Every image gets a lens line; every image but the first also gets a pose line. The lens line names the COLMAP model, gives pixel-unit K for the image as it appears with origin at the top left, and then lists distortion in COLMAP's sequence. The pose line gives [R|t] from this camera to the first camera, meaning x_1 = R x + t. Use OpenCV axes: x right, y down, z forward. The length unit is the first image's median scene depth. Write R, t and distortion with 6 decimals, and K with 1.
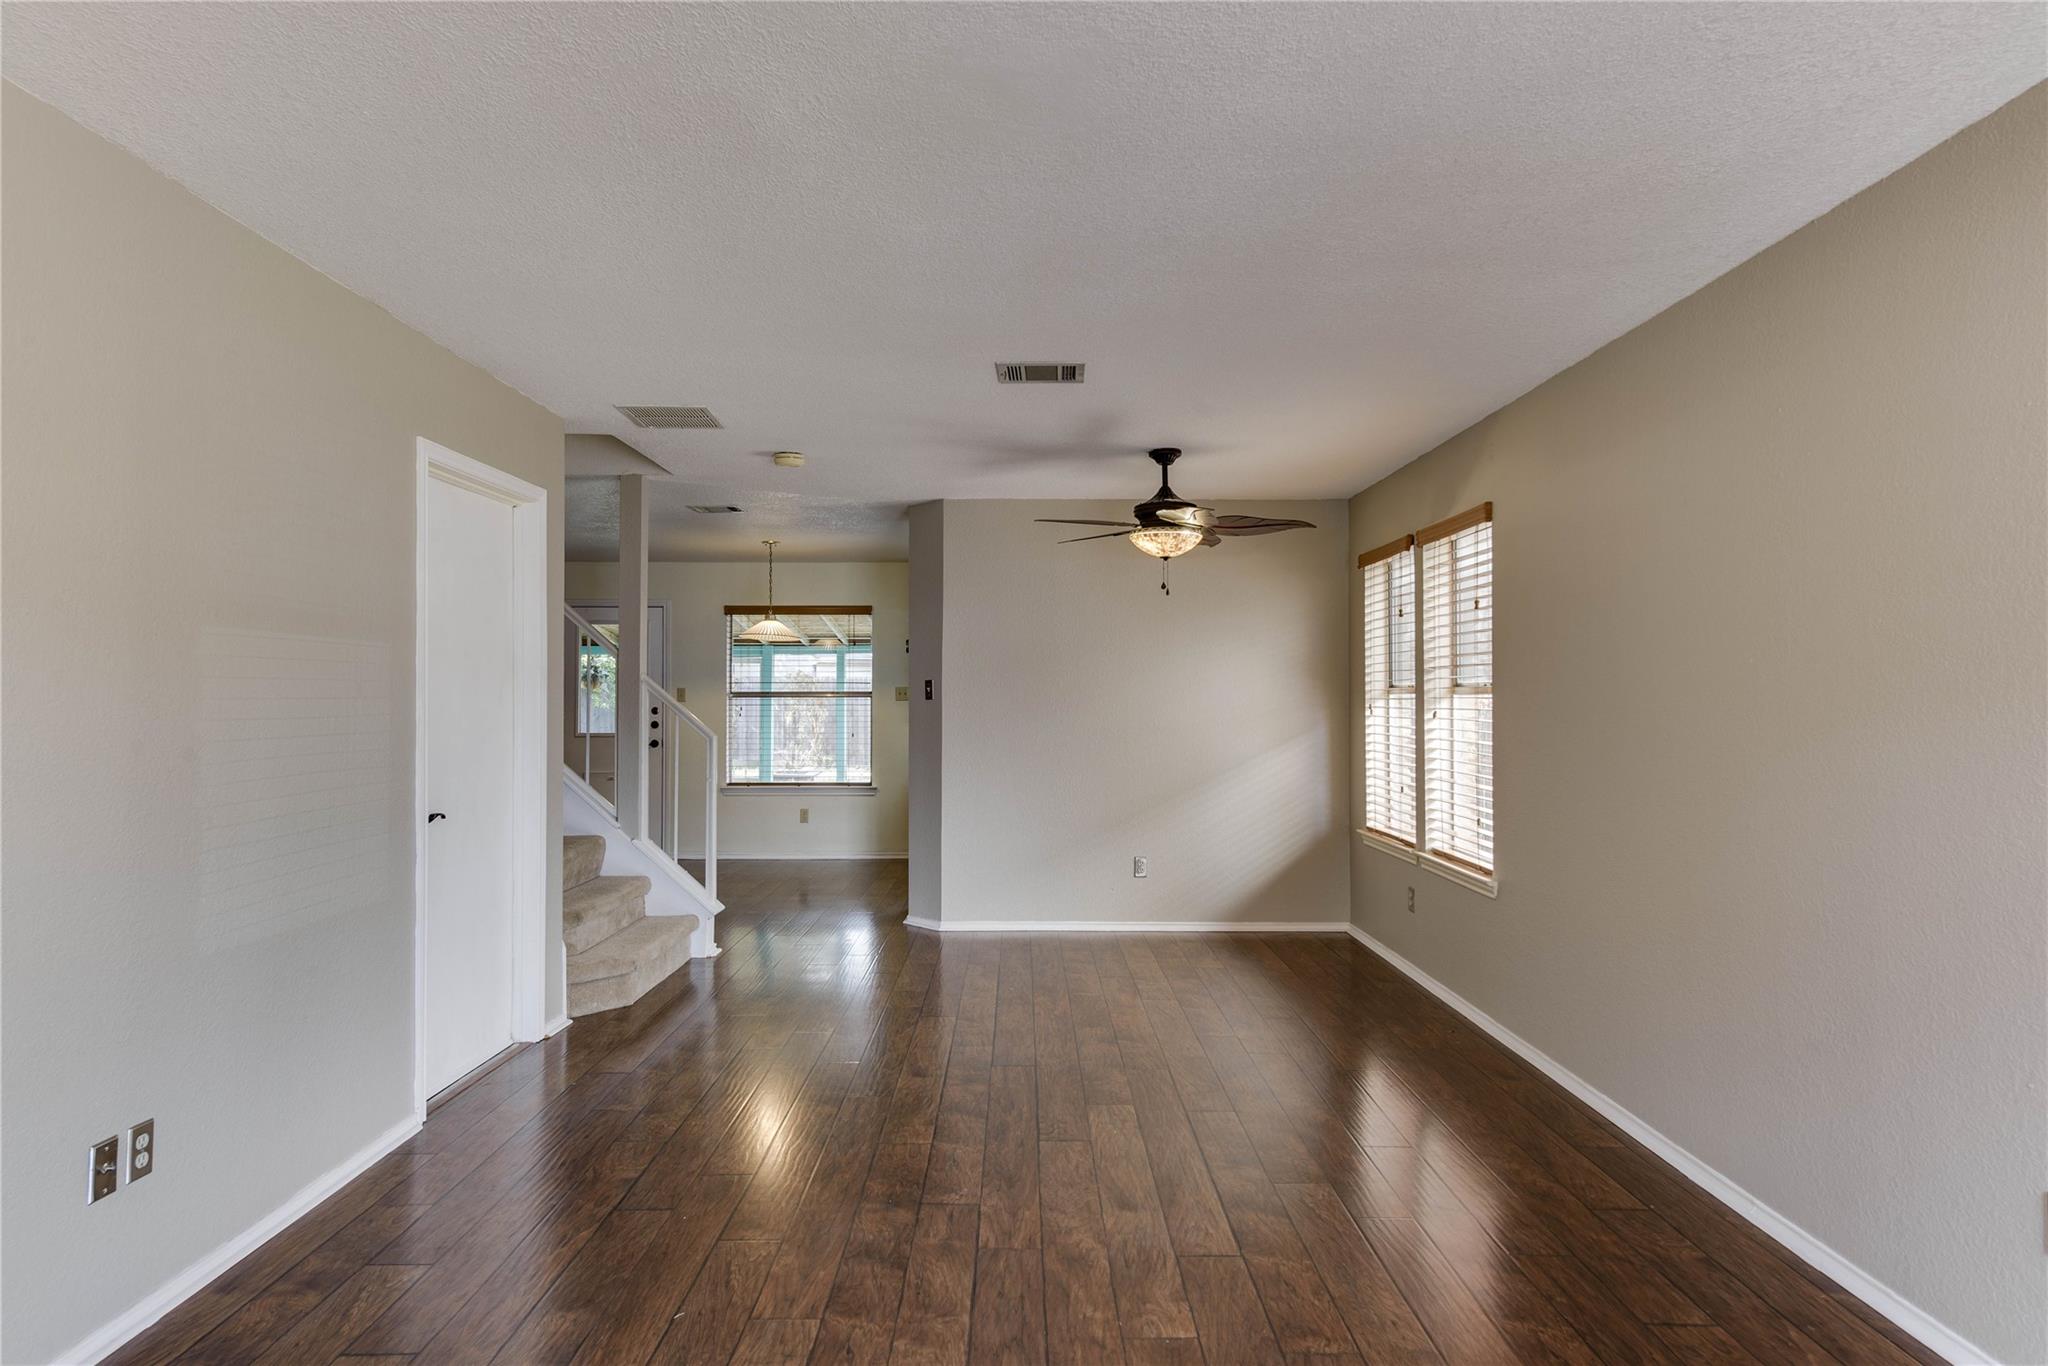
lens RADIAL K [[1187.9, 0, 1031.8], [0, 1187.9, 674.8], [0, 0, 1]] dist [0.027388, -0.001802]
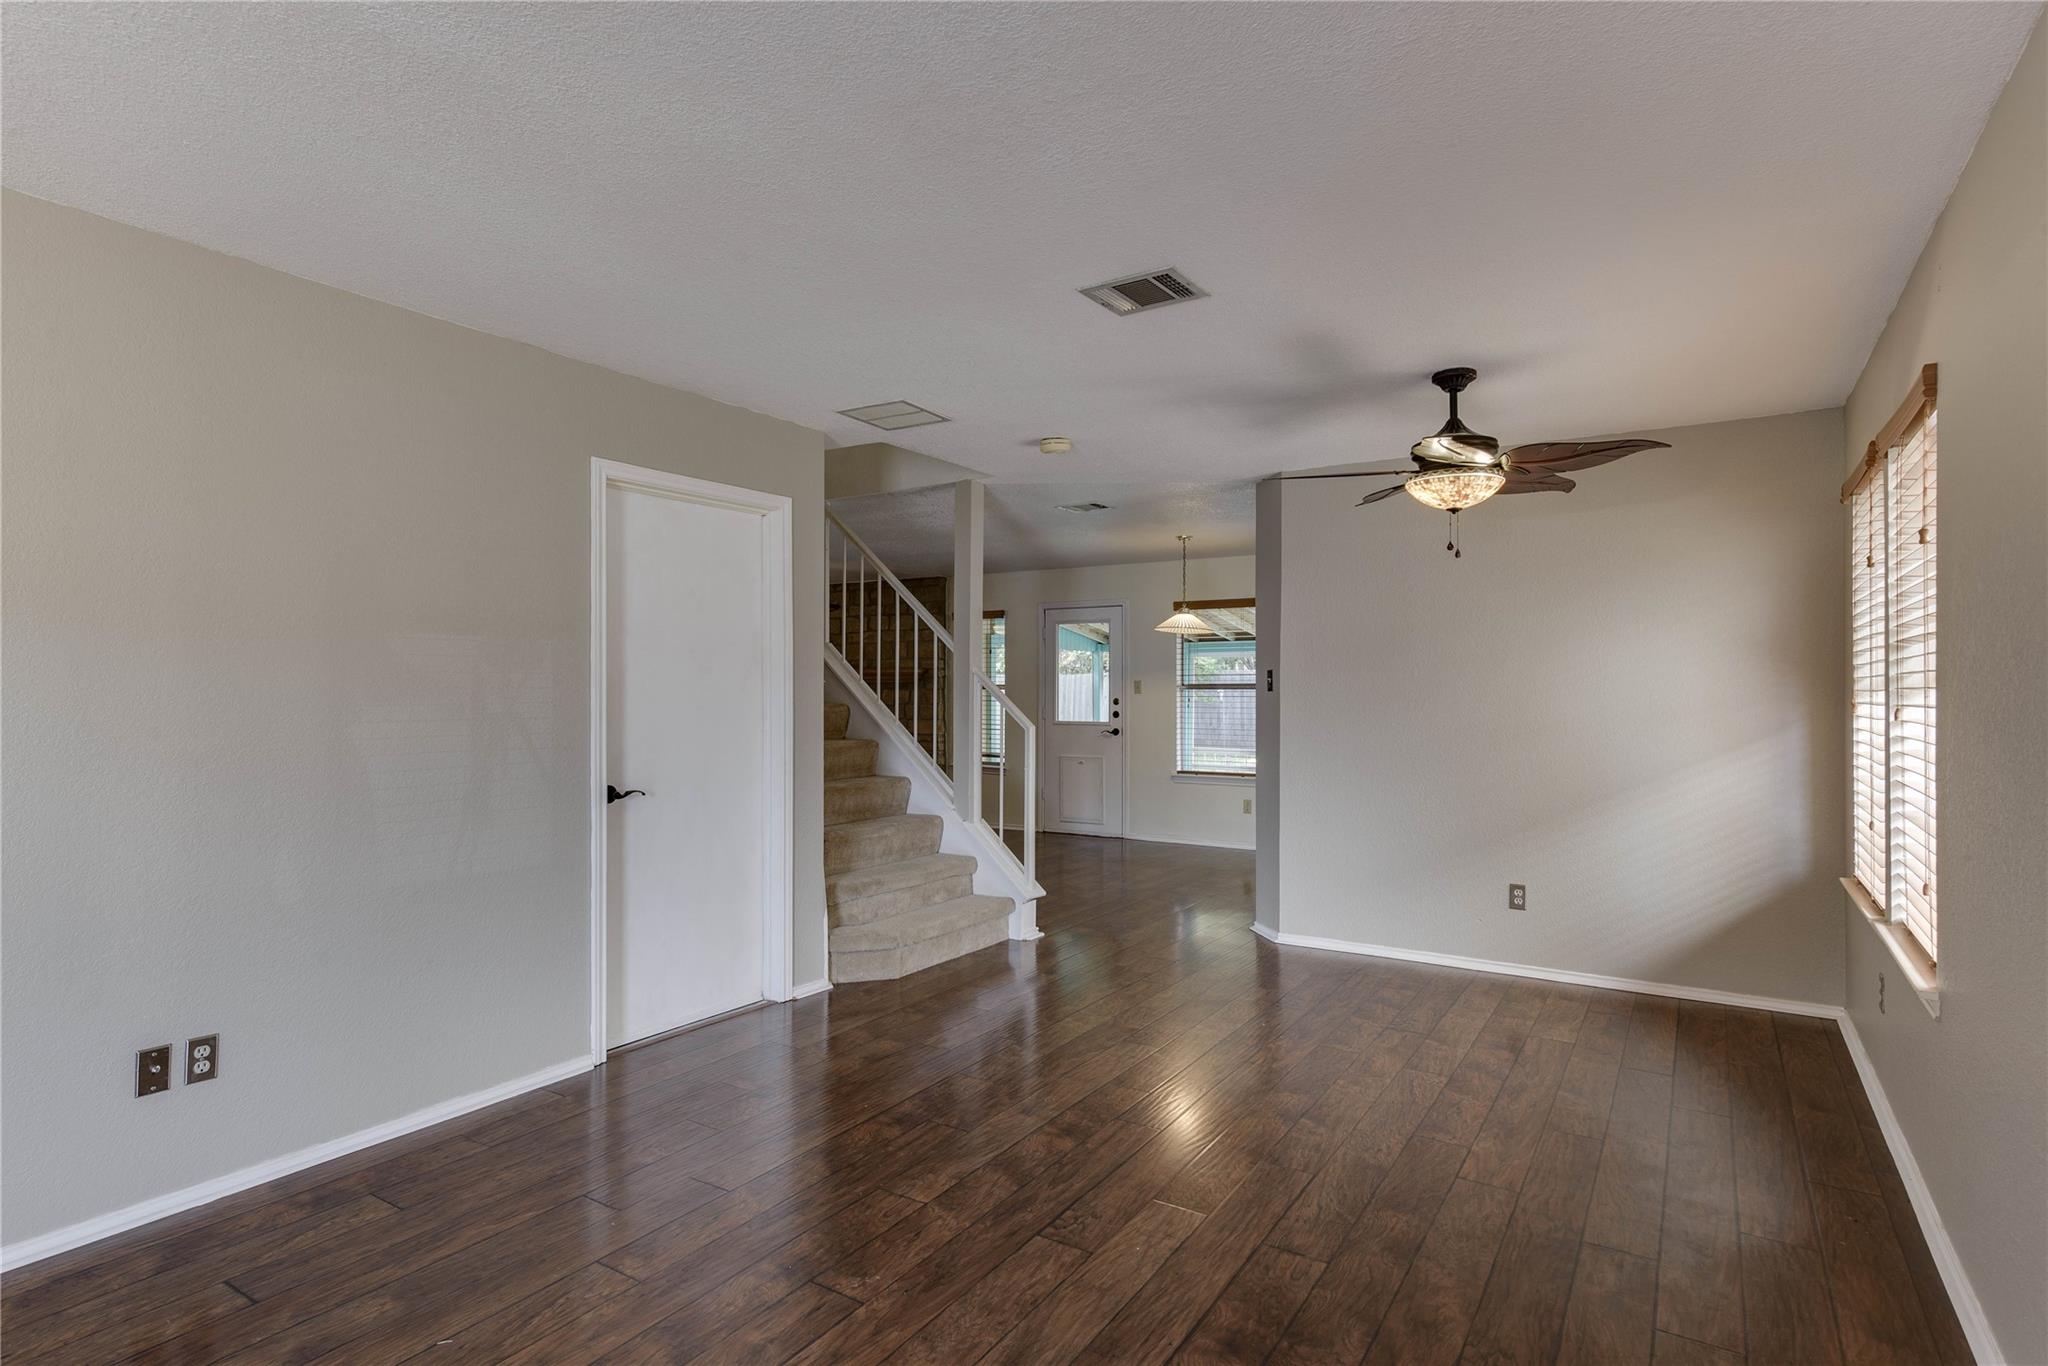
lens RADIAL K [[1058.3, 0, 1030.5], [0, 1058.3, 684.2], [0, 0, 1]] dist [0.018317, -0.000962]
pose [[0.839077, -0.003265, -0.544003, 0.254730], [0.010369, 0.999896, 0.009993, 0.006291], [0.543914, -0.014026, 0.839024, 0.255232]]
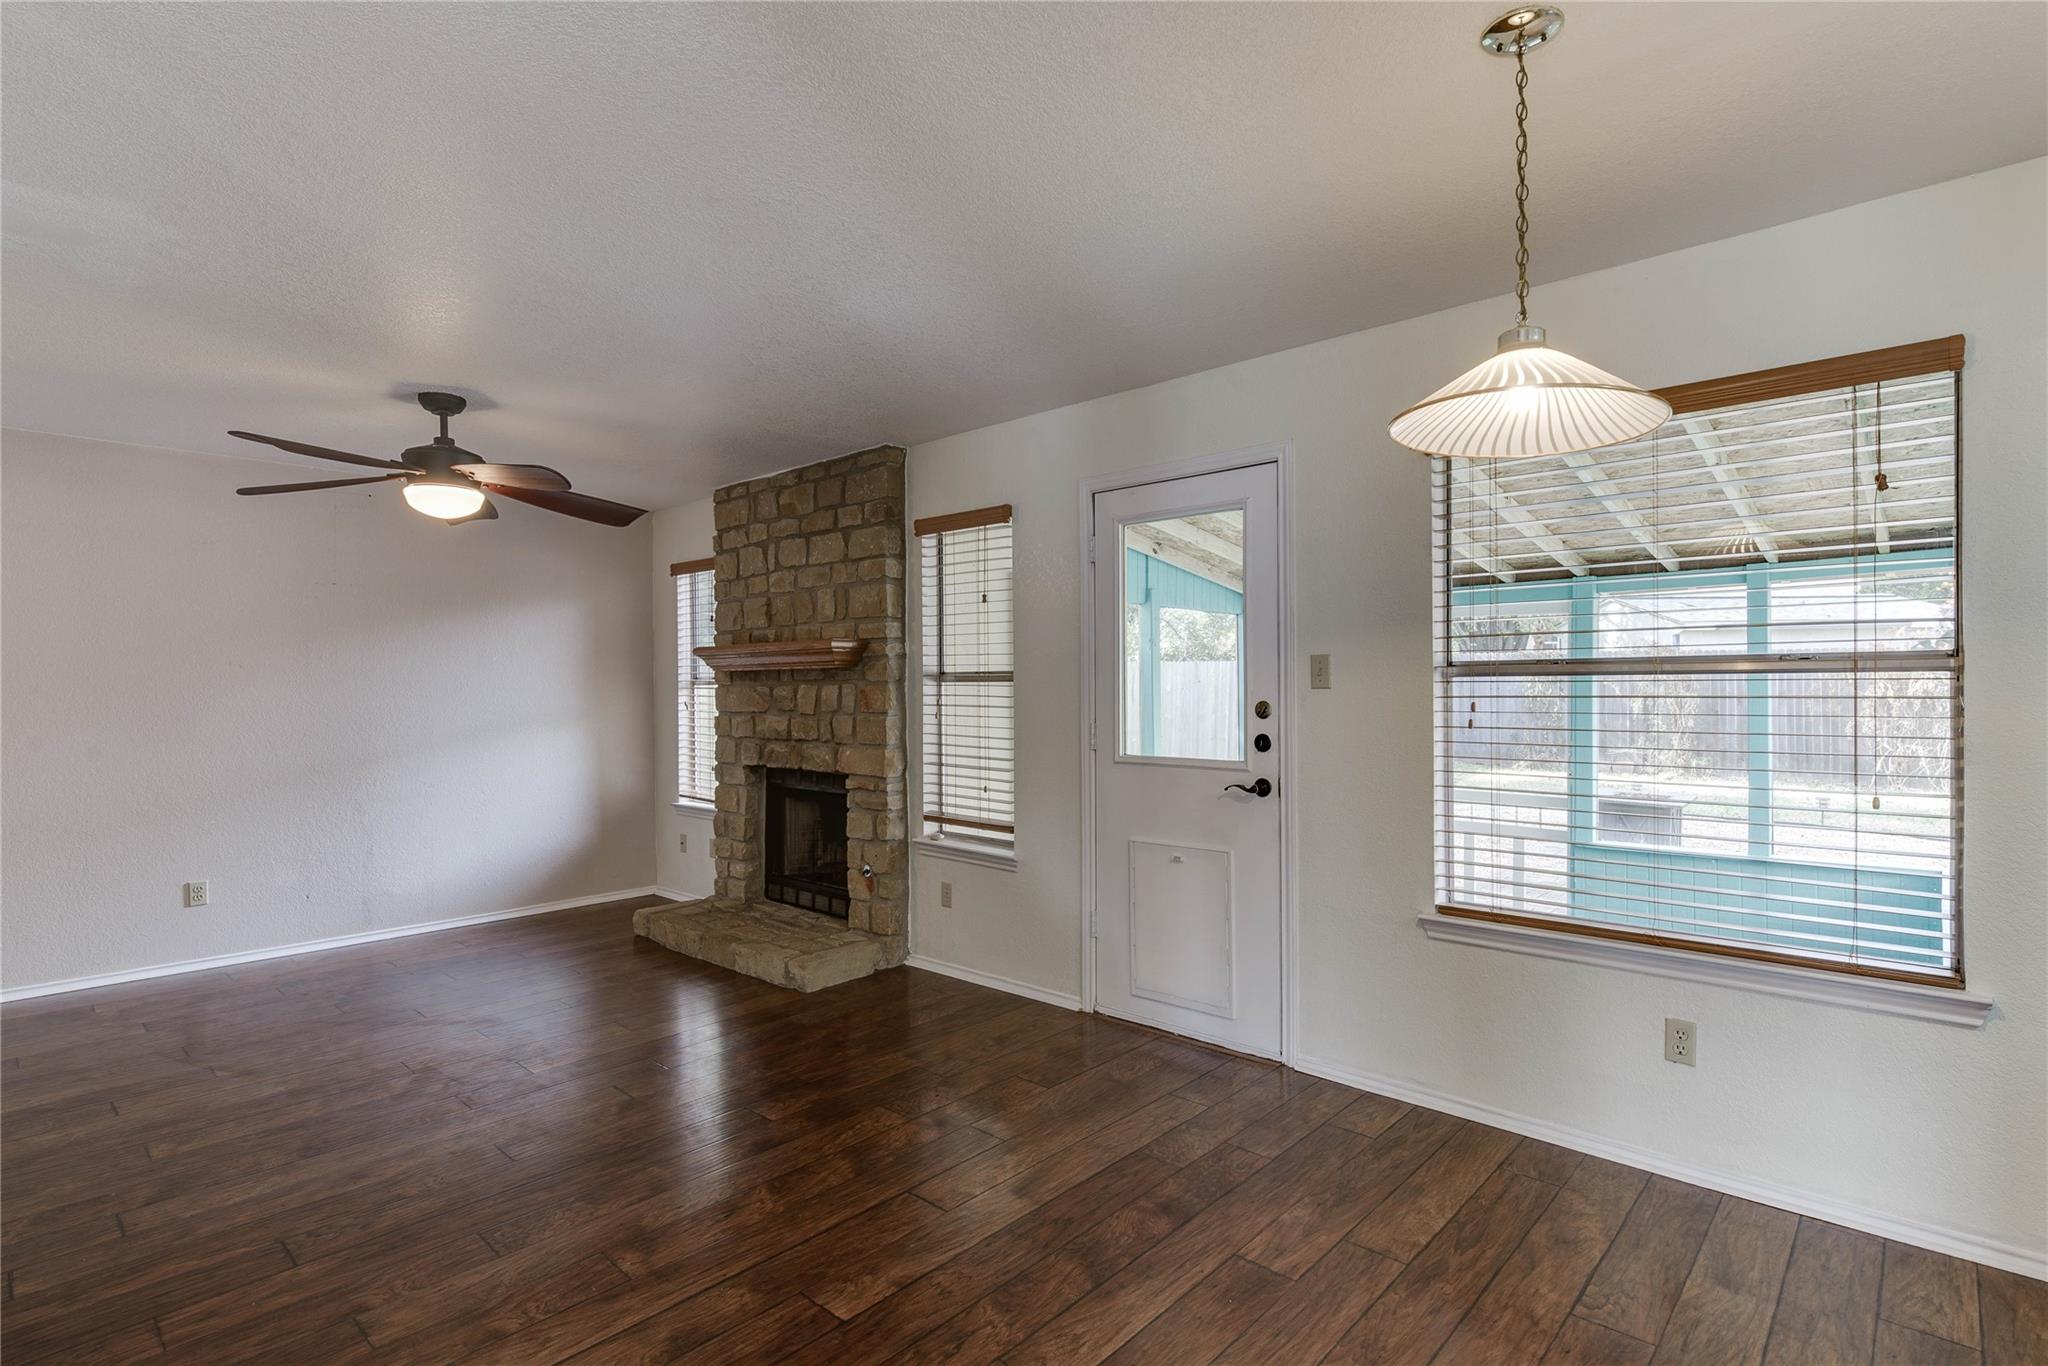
lens RADIAL K [[1020.6, 0, 1036.5], [0, 1020.6, 679.9], [0, 0, 1]] dist [-0.003166, -0.000459]
pose [[0.738872, -0.008440, -0.673793, -0.234186], [0.018843, 0.999789, 0.008140, 0.026582], [0.673582, -0.018710, 0.738876, 1.198707]]
